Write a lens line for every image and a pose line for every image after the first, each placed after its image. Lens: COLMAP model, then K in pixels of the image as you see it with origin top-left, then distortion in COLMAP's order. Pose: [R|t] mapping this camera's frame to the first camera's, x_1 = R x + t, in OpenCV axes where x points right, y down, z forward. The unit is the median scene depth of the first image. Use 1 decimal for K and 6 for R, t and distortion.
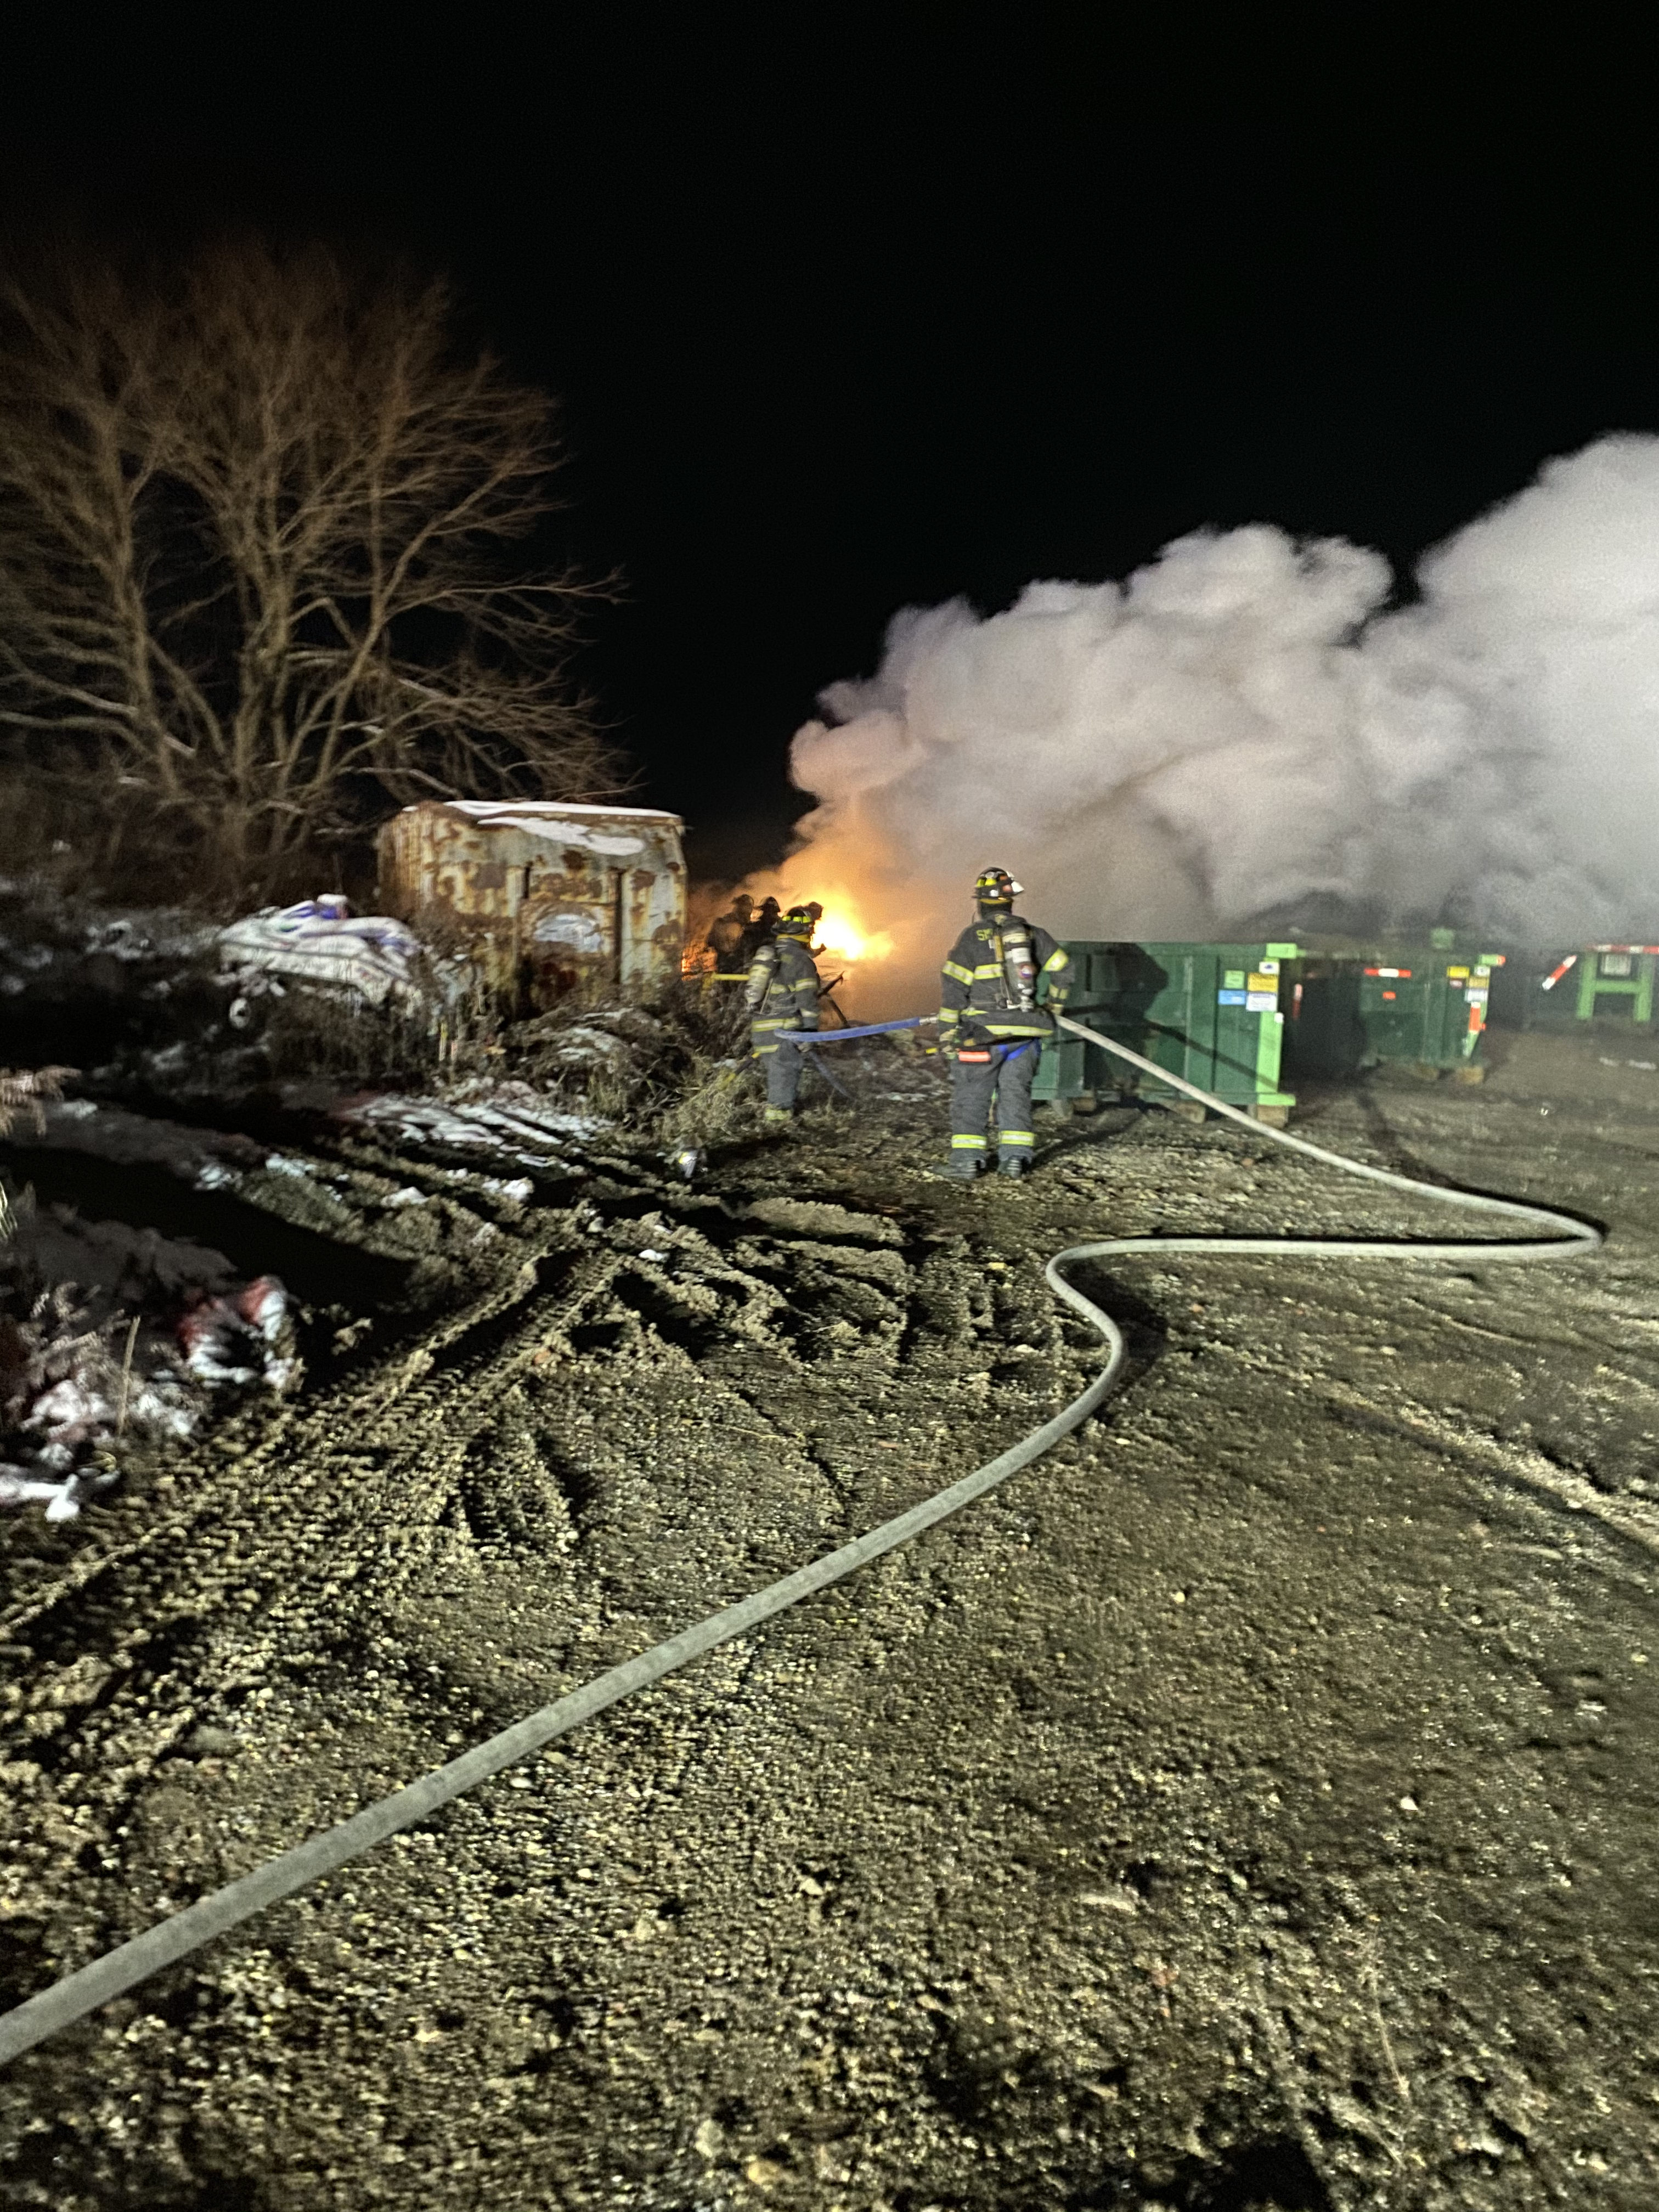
lens RADIAL K [[1669.3, 0, 829.5], [0, 1669.3, 1106.0], [0, 0, 1]] dist [0.022775, -0.045858]
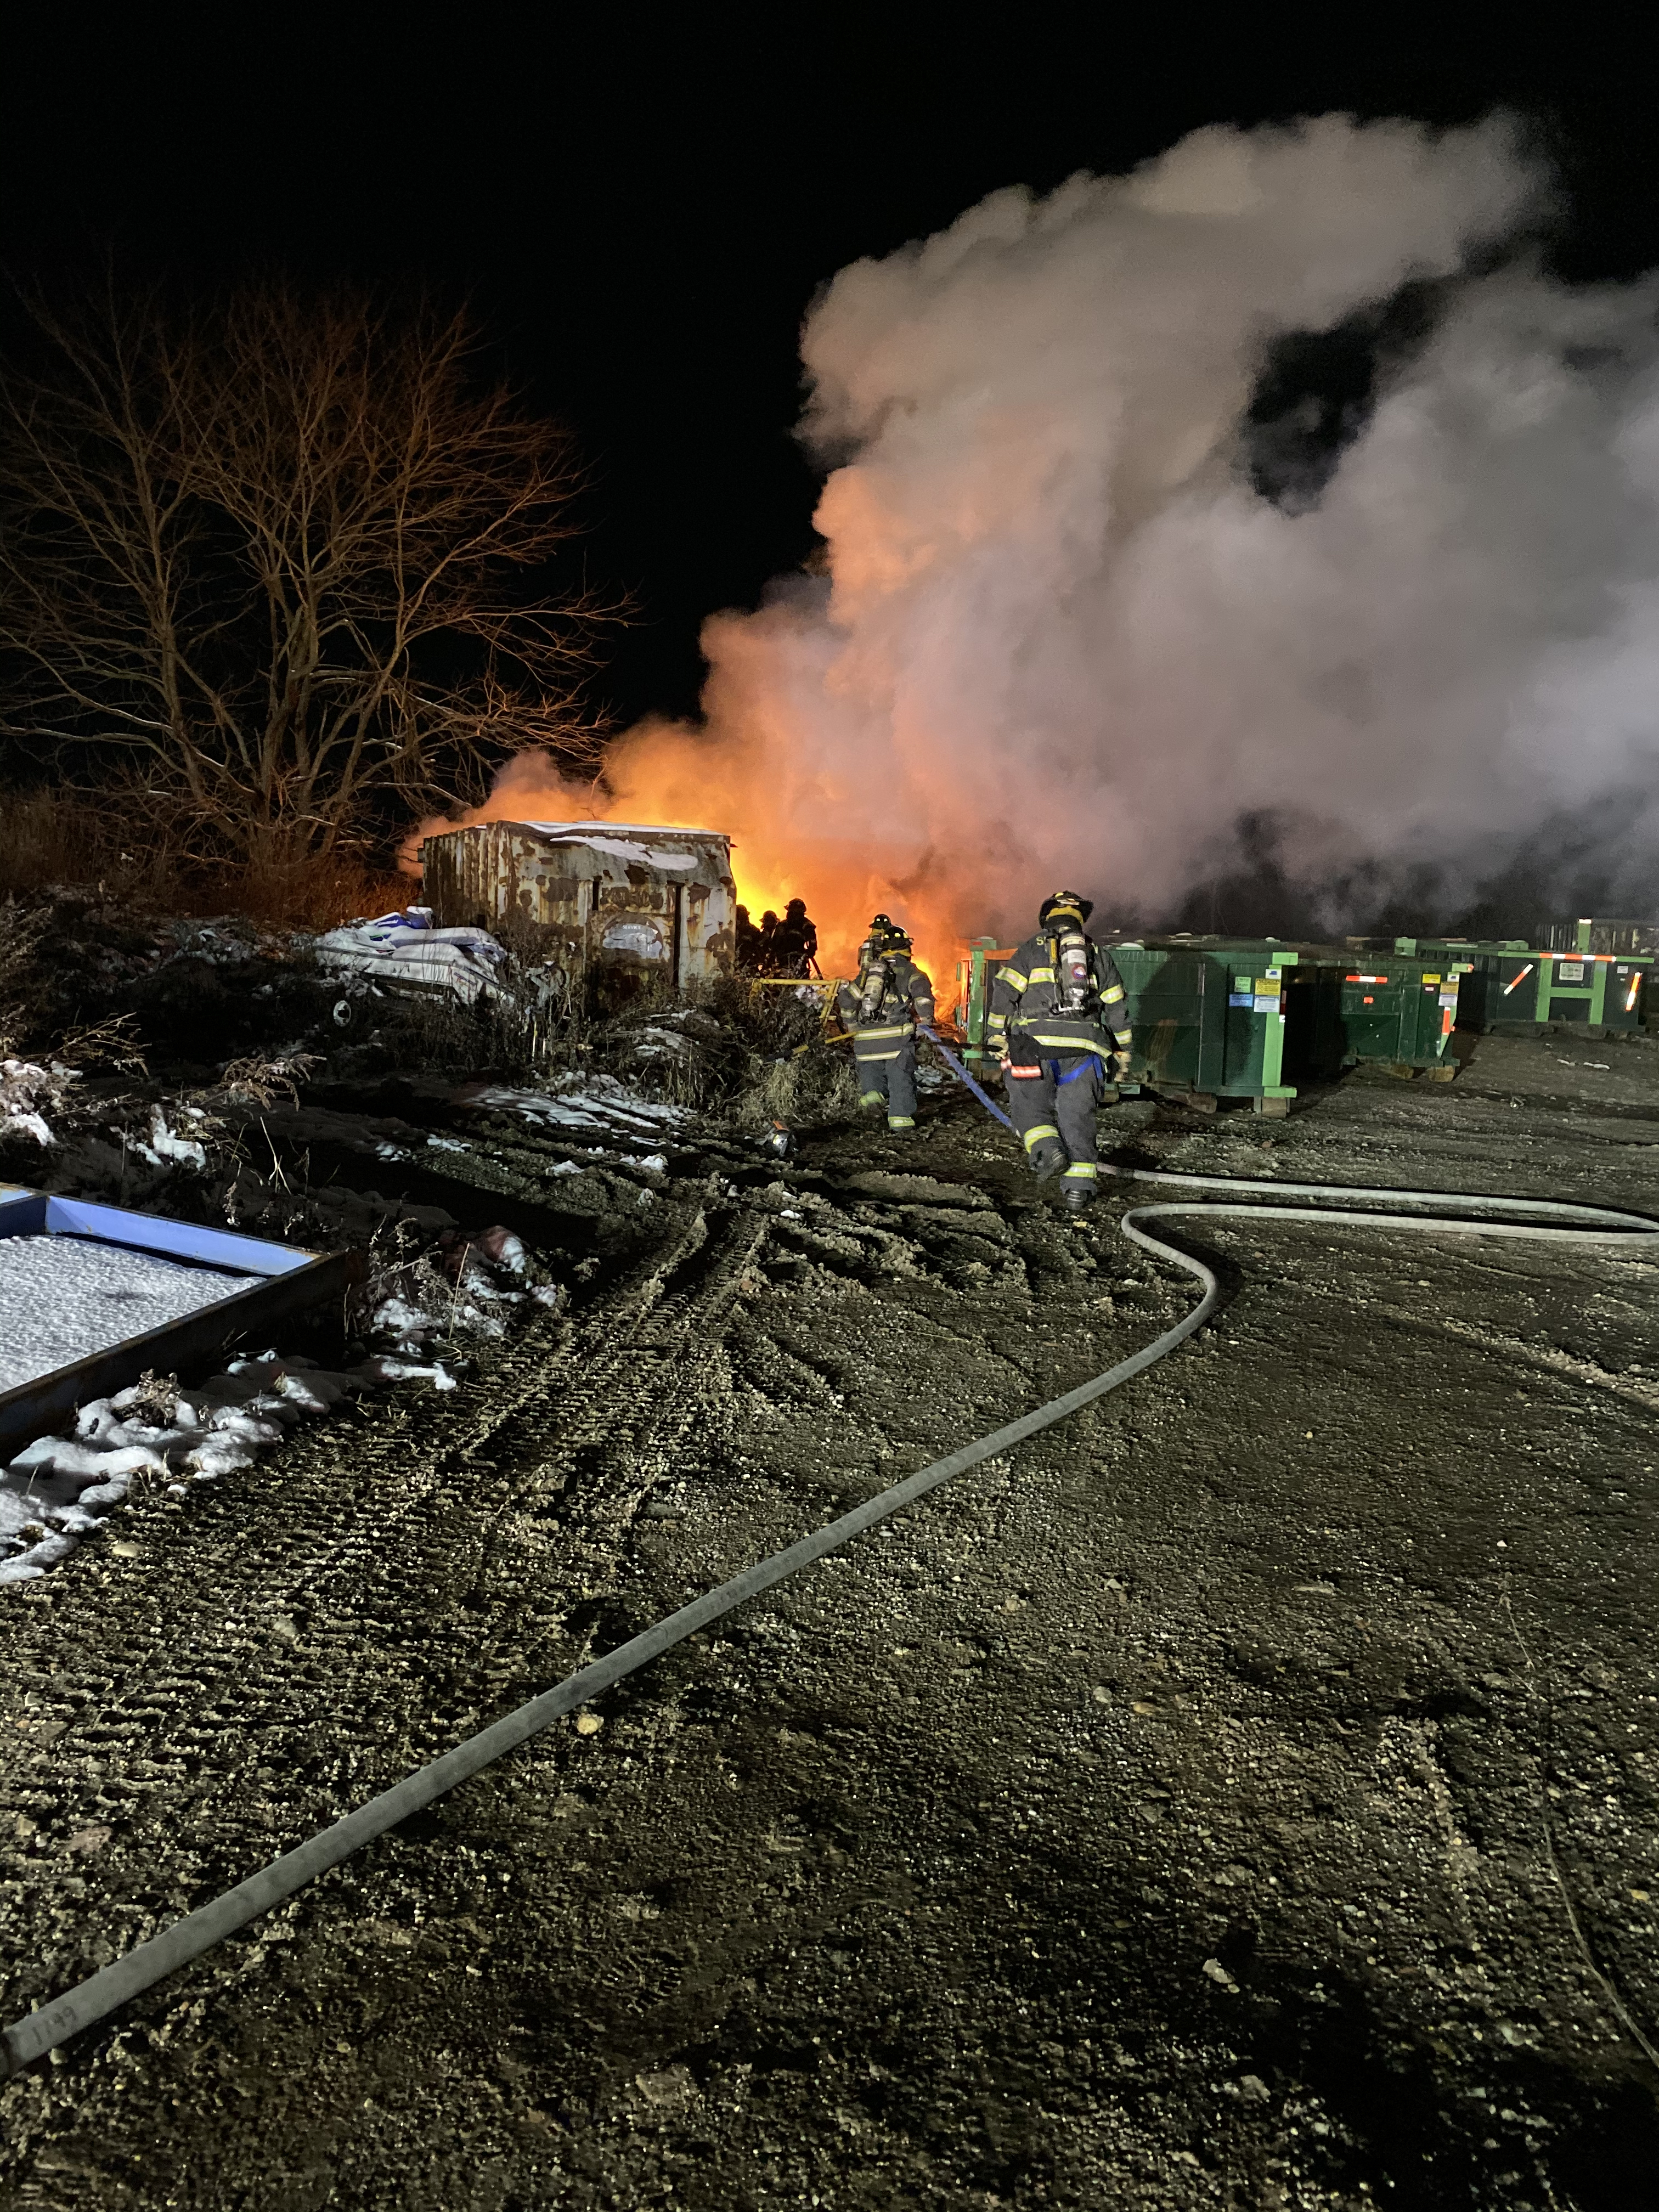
lens RADIAL K [[1881.9, 0, 664.0], [0, 1881.9, 1135.9], [0, 0, 1]] dist [0.064976, -0.164641]
pose [[0.999890, 0.001179, 0.014780, -0.179153], [-0.001212, 0.999997, 0.002216, 0.025423], [-0.014777, -0.002234, 0.999888, -0.280304]]
